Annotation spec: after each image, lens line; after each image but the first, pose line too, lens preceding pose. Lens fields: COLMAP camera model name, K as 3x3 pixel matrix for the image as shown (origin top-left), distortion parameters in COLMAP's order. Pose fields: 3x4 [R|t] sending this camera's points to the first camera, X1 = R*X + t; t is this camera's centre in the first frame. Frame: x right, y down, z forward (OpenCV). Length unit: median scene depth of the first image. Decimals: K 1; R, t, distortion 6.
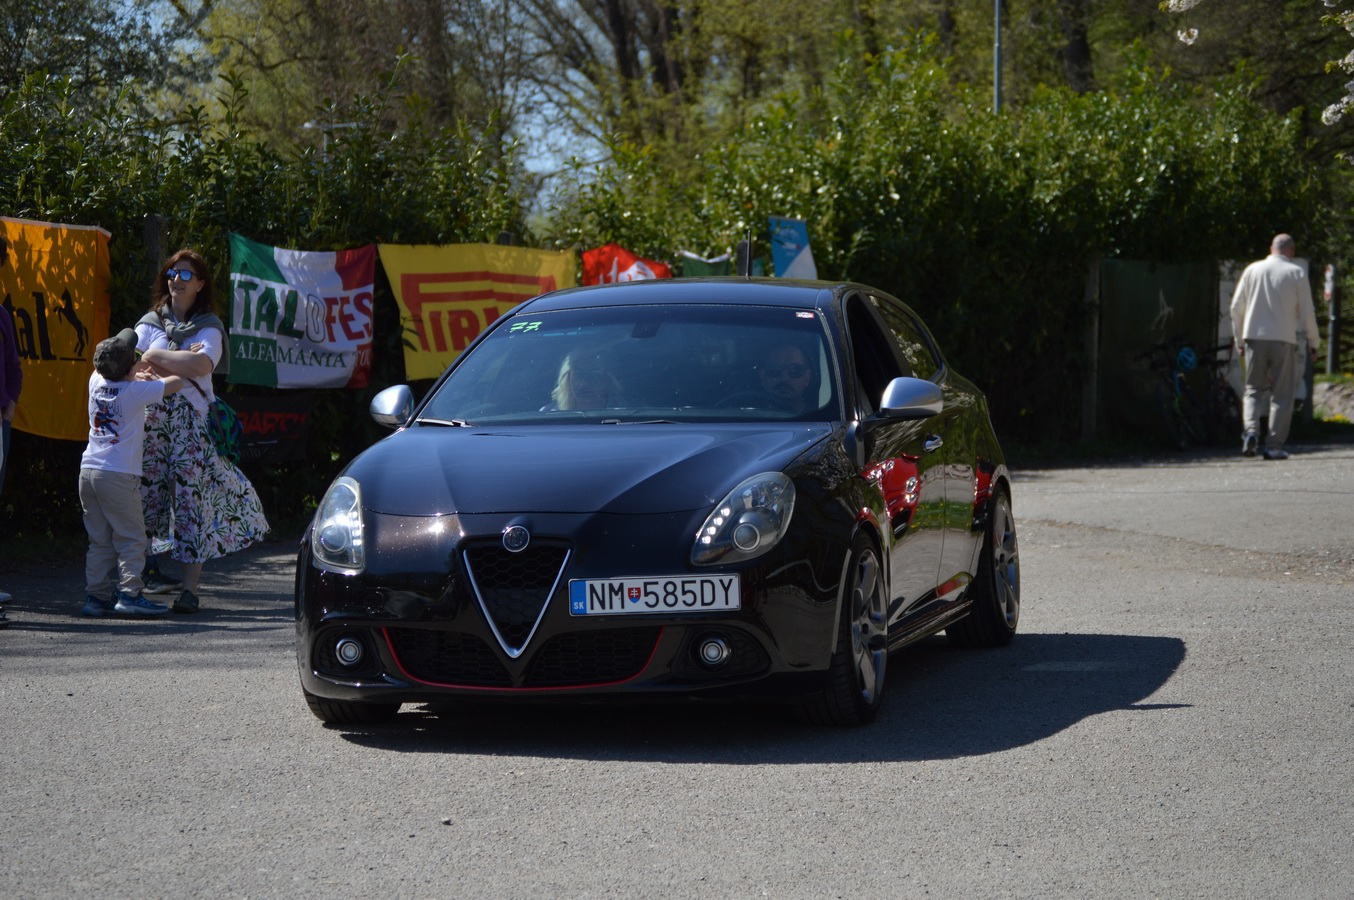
lens RADIAL K [[4443.2, 0, 718.1], [0, 4443.2, 467.2], [0, 0, 1]] dist [0.961871, 0.000000]
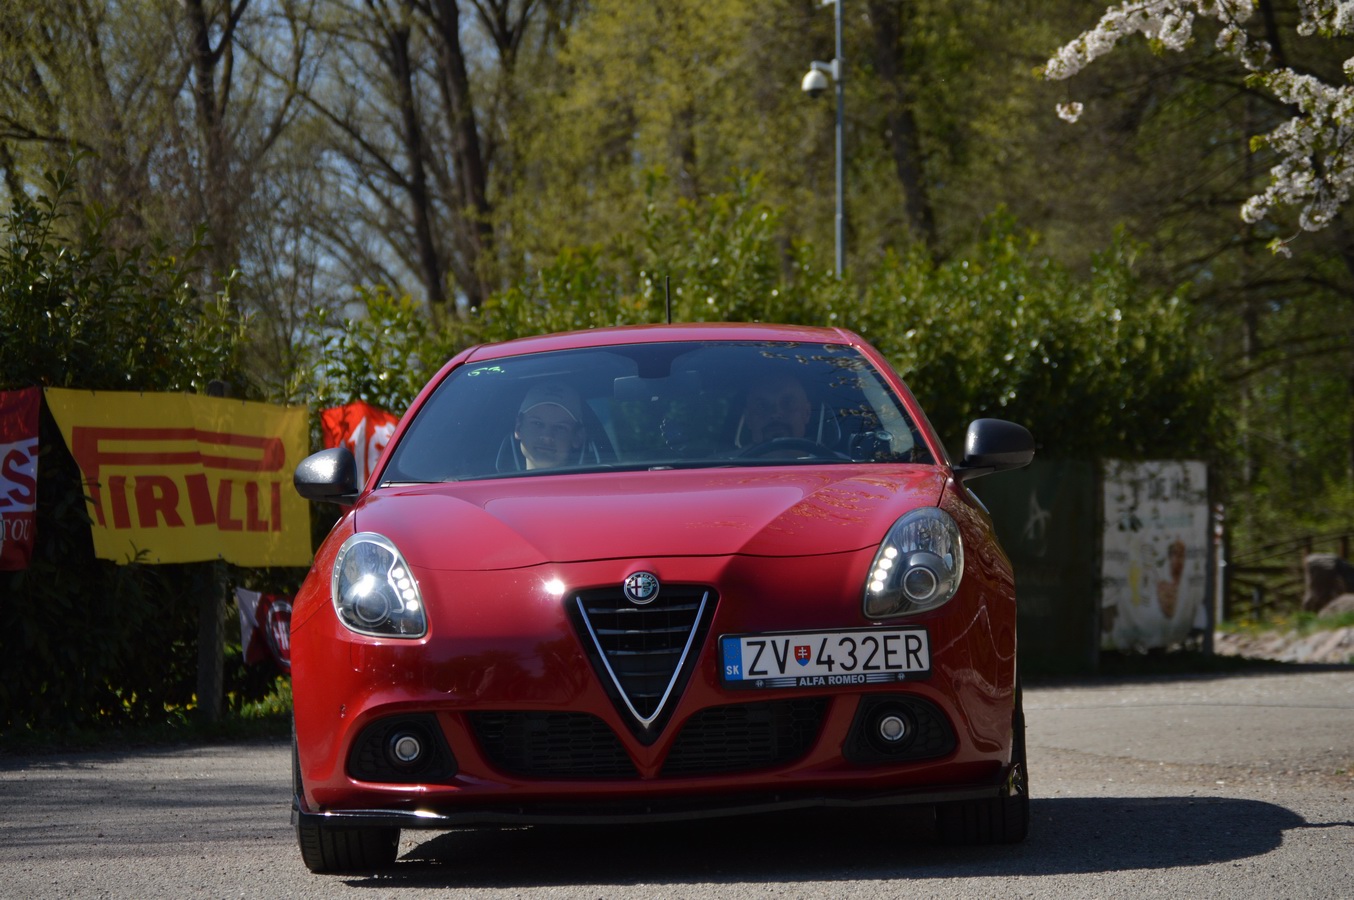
lens RADIAL K [[4837.8, 0, 686.0], [0, 4837.8, 438.7], [0, 0, 1]] dist [0.903789, 0.000000]
pose [[0.999578, -0.006379, 0.028337, 0.007815], [0.008210, 0.997853, -0.064979, 0.010400], [-0.027862, 0.065184, 0.997484, 0.099983]]
